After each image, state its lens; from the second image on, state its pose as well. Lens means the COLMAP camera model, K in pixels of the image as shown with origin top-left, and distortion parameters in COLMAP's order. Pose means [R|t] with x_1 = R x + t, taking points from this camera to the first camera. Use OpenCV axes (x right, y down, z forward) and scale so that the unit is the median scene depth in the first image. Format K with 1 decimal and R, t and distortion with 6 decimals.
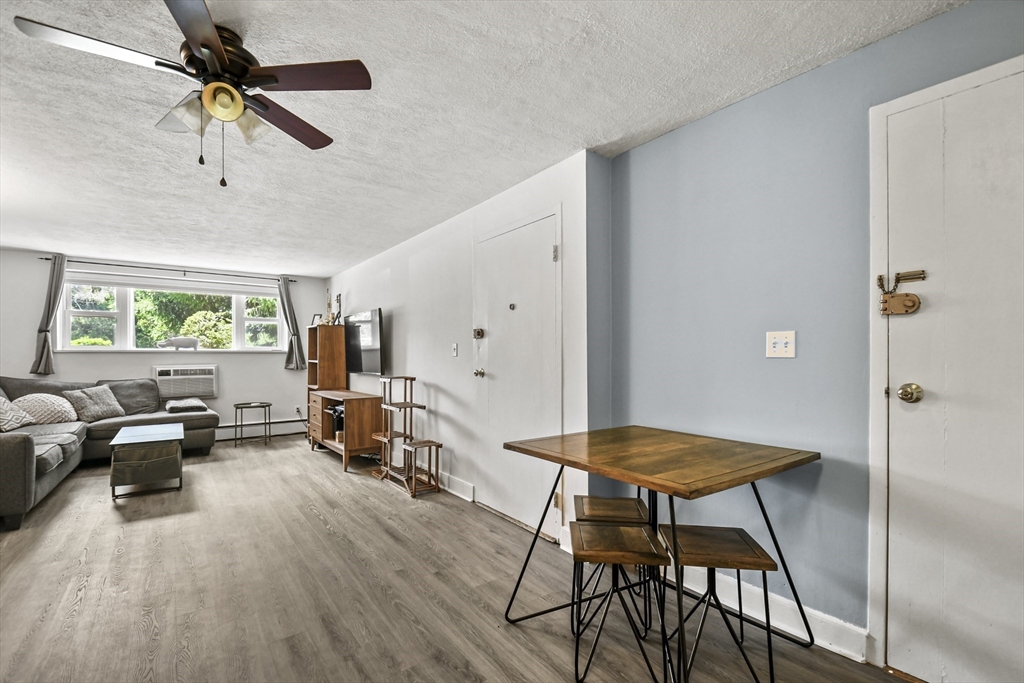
lens RADIAL K [[459.9, 0, 512.3], [0, 459.9, 347.3], [0, 0, 1]] dist [-0.000460, -0.000822]
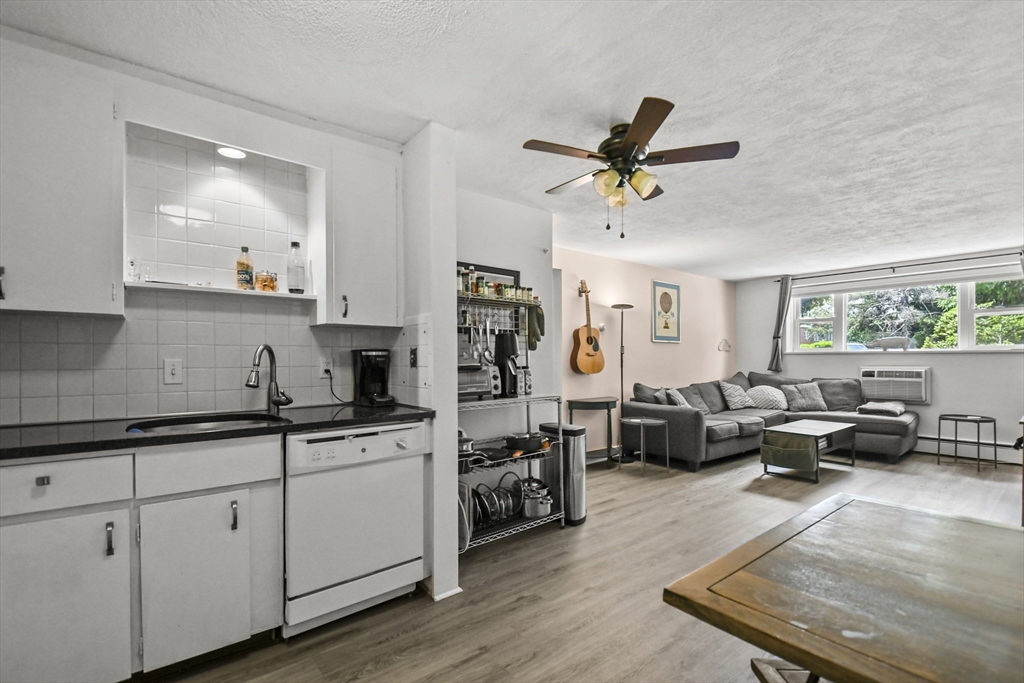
lens RADIAL K [[459.9, 0, 503.8], [0, 459.9, 358.8], [0, 0, 1]] dist [-0.000460, -0.000822]
pose [[0.032173, 0.005710, -0.999466, 0.246431], [0.021764, 0.999743, 0.006412, -0.001125], [0.999245, -0.021959, 0.032040, 0.193795]]
